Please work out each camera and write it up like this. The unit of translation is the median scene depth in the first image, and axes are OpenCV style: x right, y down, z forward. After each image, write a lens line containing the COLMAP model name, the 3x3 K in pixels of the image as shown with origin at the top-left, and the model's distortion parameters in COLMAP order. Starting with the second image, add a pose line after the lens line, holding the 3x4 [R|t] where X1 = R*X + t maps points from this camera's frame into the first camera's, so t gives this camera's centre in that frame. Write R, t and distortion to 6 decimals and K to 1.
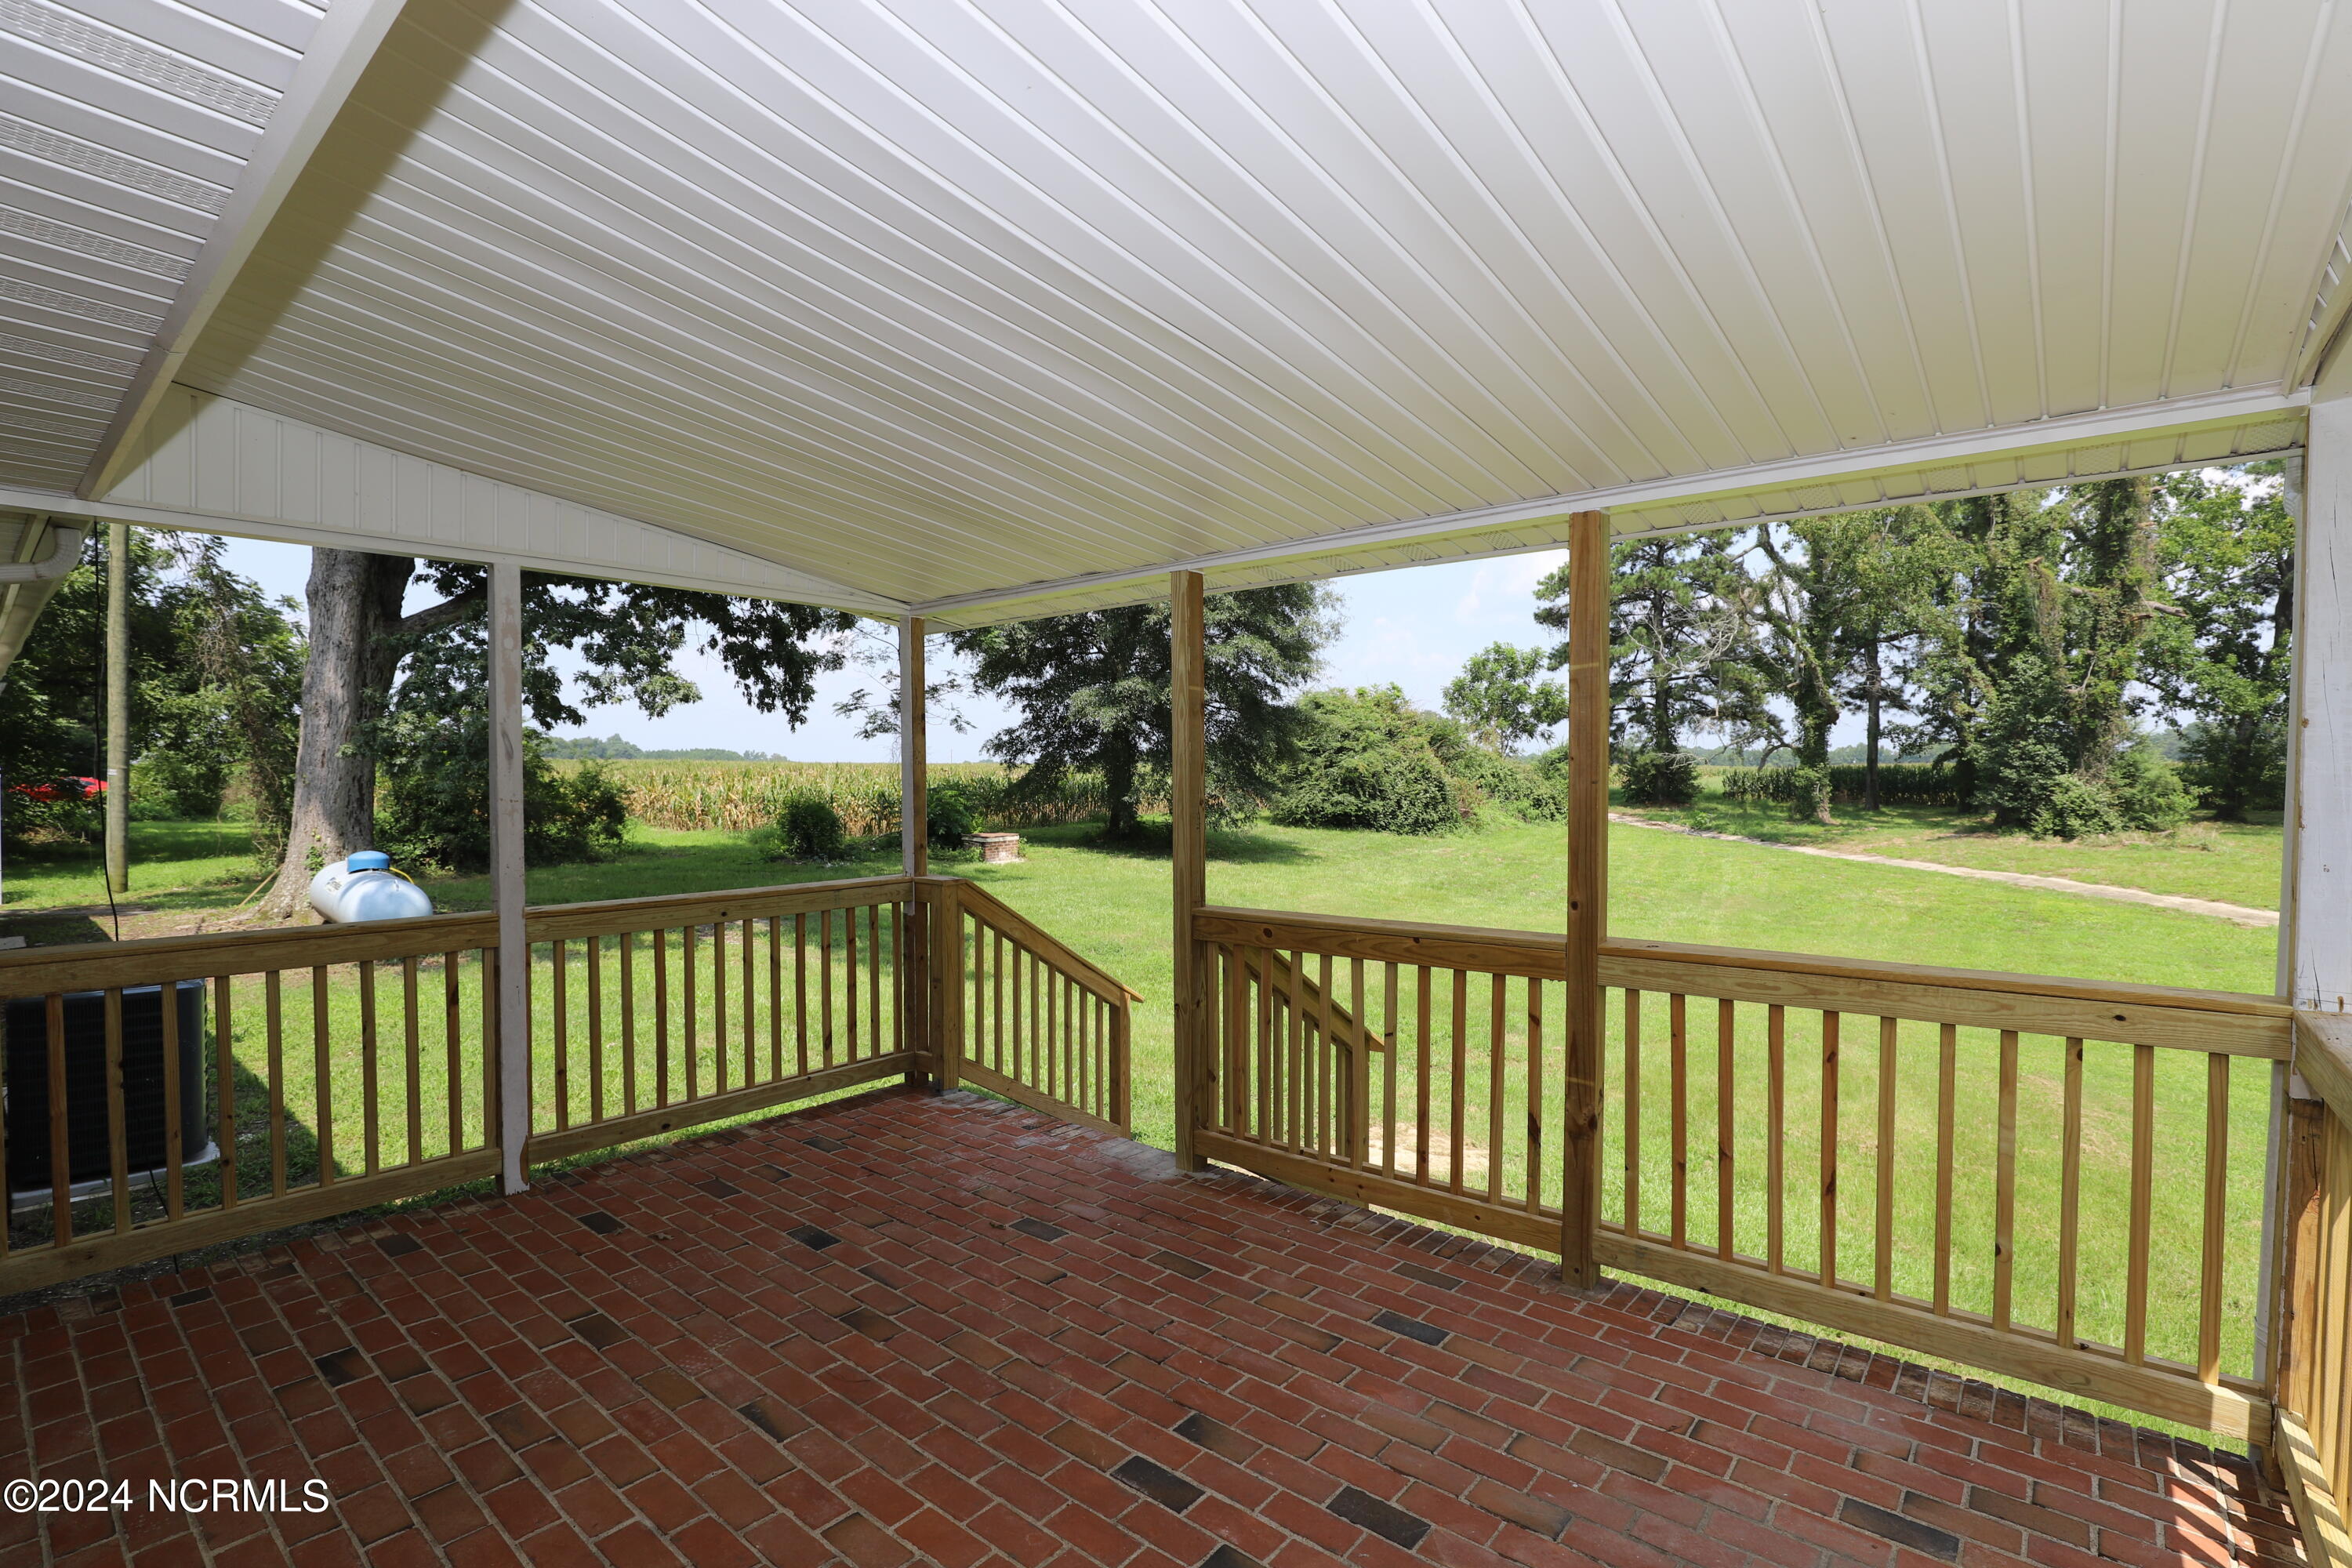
lens RADIAL K [[1061.9, 0, 1168.9], [0, 1061.9, 790.7], [0, 0, 1]] dist [-0.029738, -0.000022]
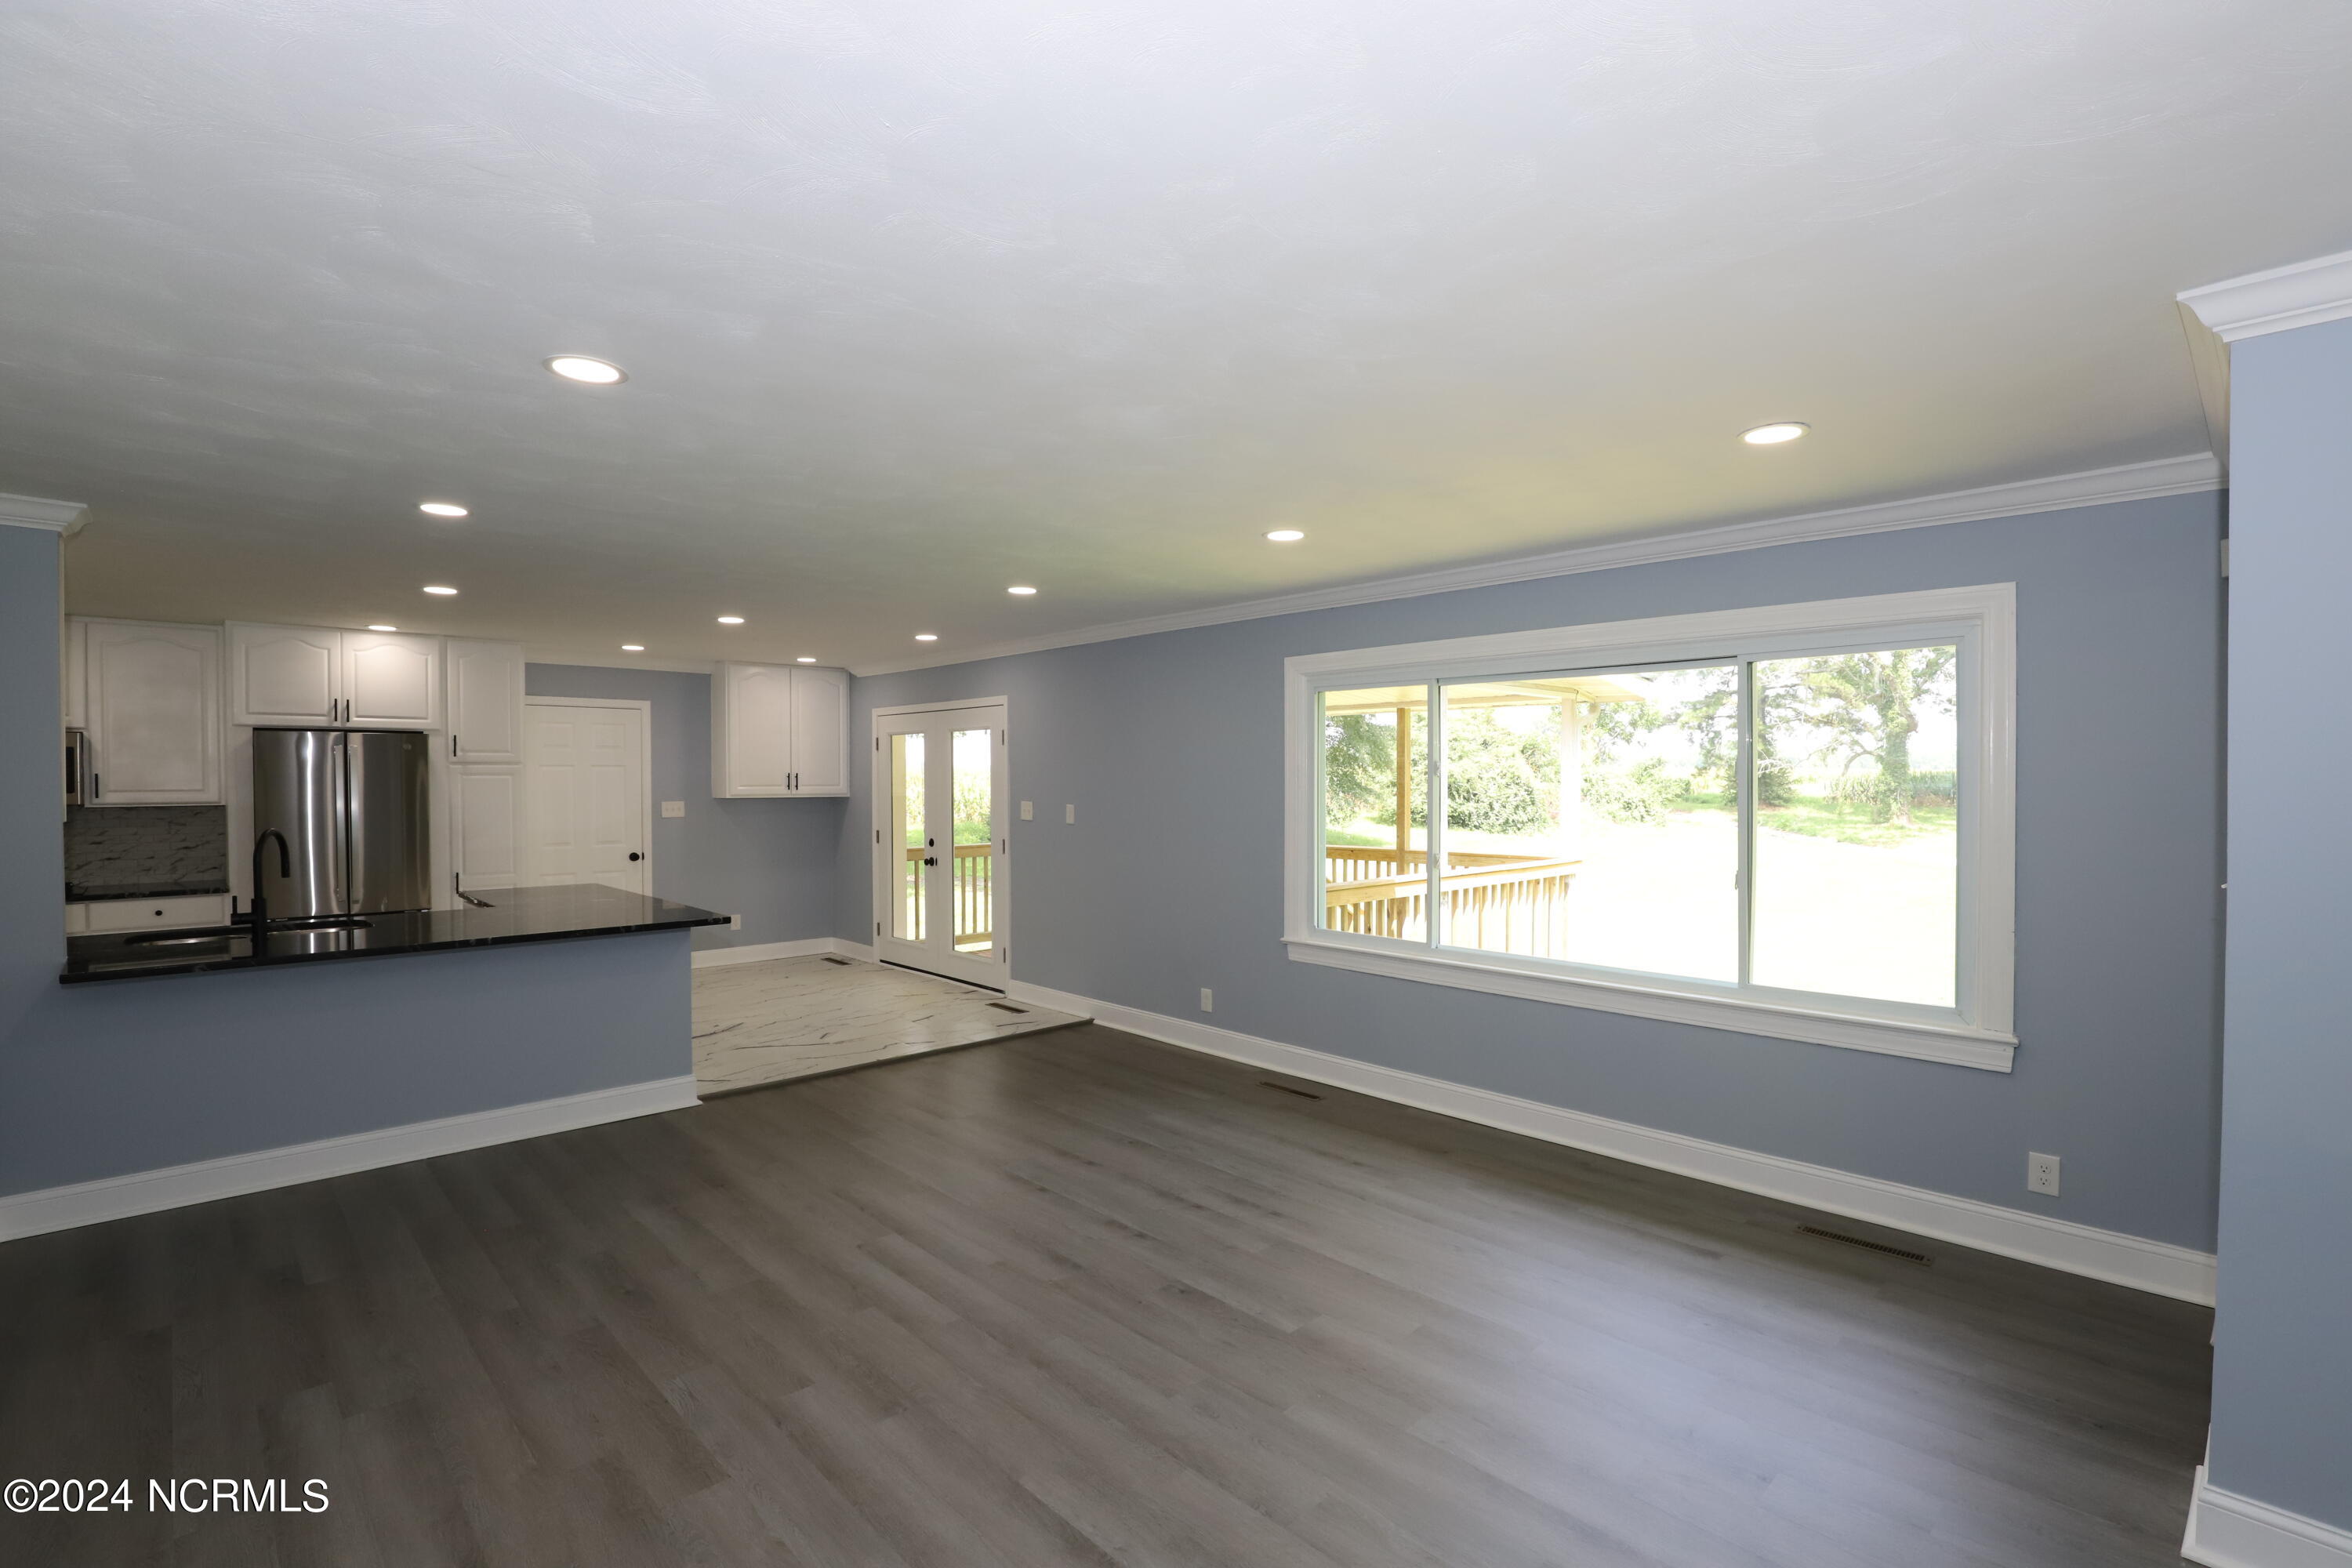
lens RADIAL K [[1061.9, 0, 1183.0], [0, 1061.9, 788.6], [0, 0, 1]] dist [-0.029738, -0.000022]
pose [[0.995007, 0.003883, -0.099730, 0.003422], [-0.004178, 0.999987, -0.002748, -0.001616], [0.099718, 0.003151, 0.995011, -0.134630]]
